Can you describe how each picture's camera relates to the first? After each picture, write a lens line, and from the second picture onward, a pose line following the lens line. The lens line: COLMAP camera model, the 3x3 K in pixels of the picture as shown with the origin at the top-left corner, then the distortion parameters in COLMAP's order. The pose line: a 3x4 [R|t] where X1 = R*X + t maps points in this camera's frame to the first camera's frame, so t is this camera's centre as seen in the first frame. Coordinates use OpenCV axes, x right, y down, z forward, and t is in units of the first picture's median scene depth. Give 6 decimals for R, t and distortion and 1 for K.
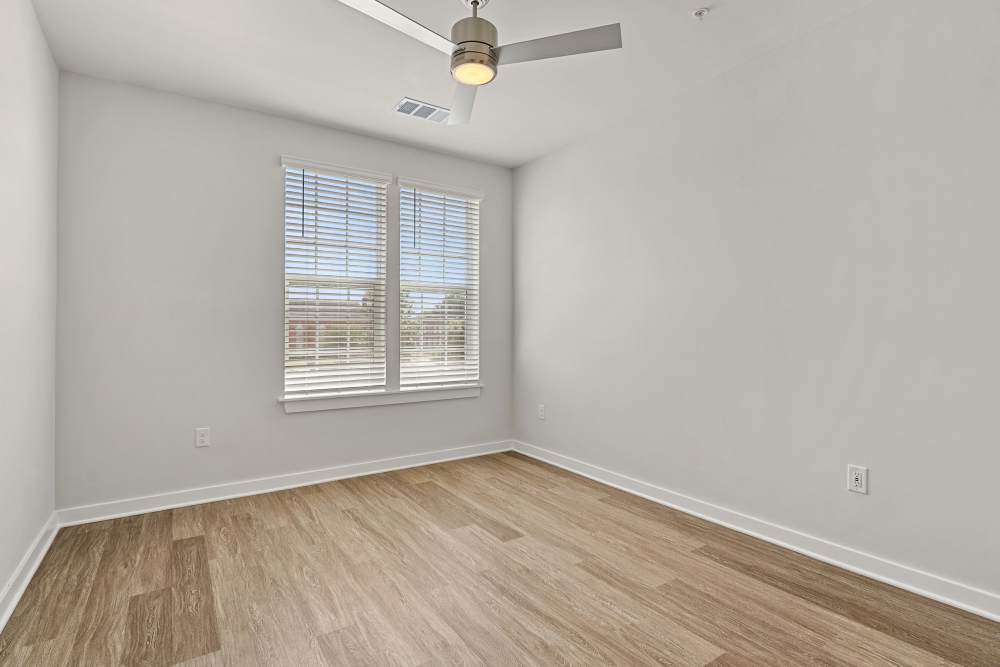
lens RADIAL K [[500.8, 0, 496.6], [0, 500.8, 327.3], [0, 0, 1]] dist [-0.003363, -0.000286]
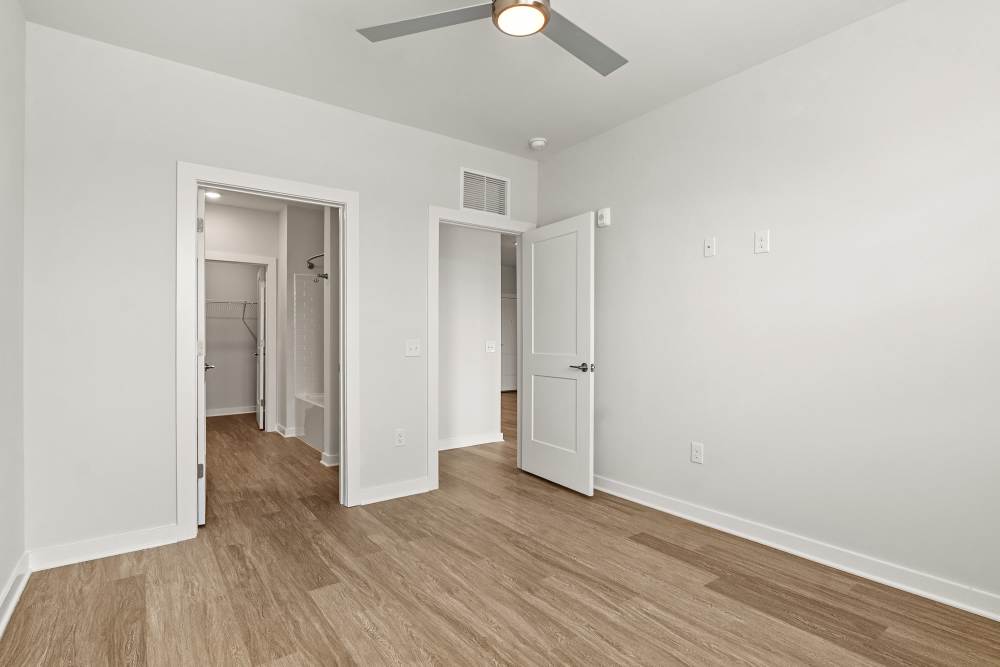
lens RADIAL K [[482.7, 0, 497.7], [0, 482.7, 336.2], [0, 0, 1]] dist [0.000832, 0.000097]
pose [[-0.999185, -0.000799, -0.040355, 0.024944], [-0.000318, 0.999929, -0.011937, 0.015263], [0.040362, -0.011914, -0.999114, 2.005754]]
